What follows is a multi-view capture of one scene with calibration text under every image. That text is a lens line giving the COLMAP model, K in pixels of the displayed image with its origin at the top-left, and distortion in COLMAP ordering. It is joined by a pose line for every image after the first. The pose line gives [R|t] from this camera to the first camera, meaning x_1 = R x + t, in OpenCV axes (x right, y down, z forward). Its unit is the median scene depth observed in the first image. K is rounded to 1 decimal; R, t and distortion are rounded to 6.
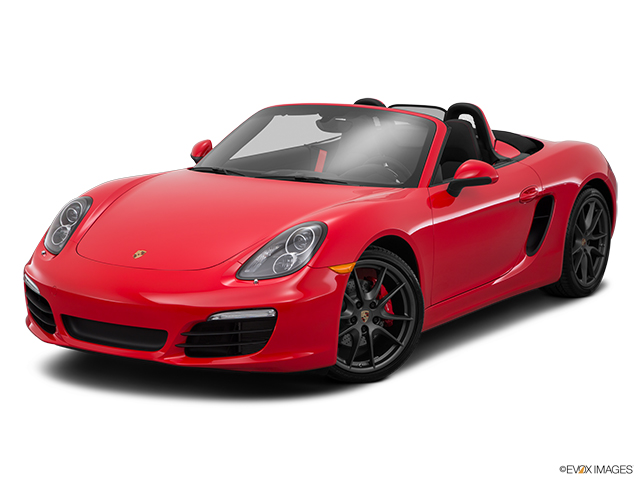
lens RADIAL K [[1328.0, 0, 317.4], [0, 1328.0, 245.5], [0, 0, 1]] dist [0.026228, 0.000000]
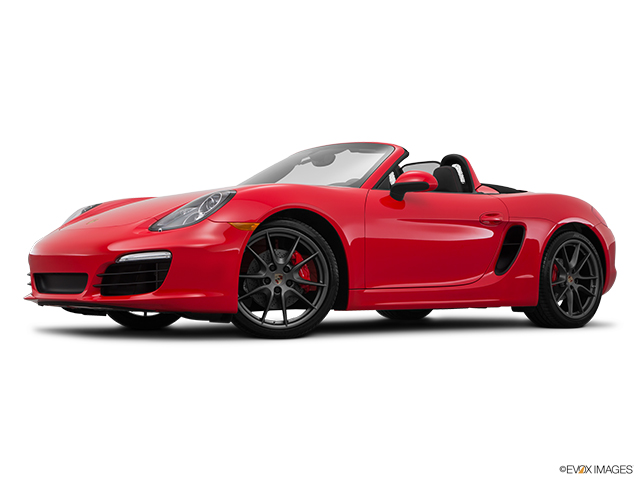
lens RADIAL K [[929.2, 0, 322.9], [0, 929.2, 244.0], [0, 0, 1]] dist [0.042448, 0.000000]
pose [[0.962821, -0.008941, -0.269991, 0.281271], [-0.045207, 0.980025, -0.193667, 0.172990], [0.266330, 0.198672, 0.943185, 0.255745]]
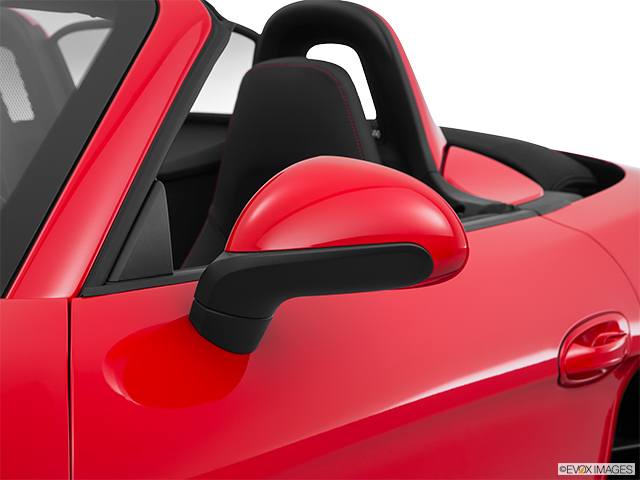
lens RADIAL K [[1841.8, 0, 320.0], [0, 1841.8, 240.1], [0, 0, 1]] dist [0.129036, 0.000000]
pose [[0.997938, -0.004132, 0.064056, 0.108191], [0.011234, 0.993767, -0.110913, -0.026015], [-0.063198, 0.111404, 0.991764, 0.812760]]
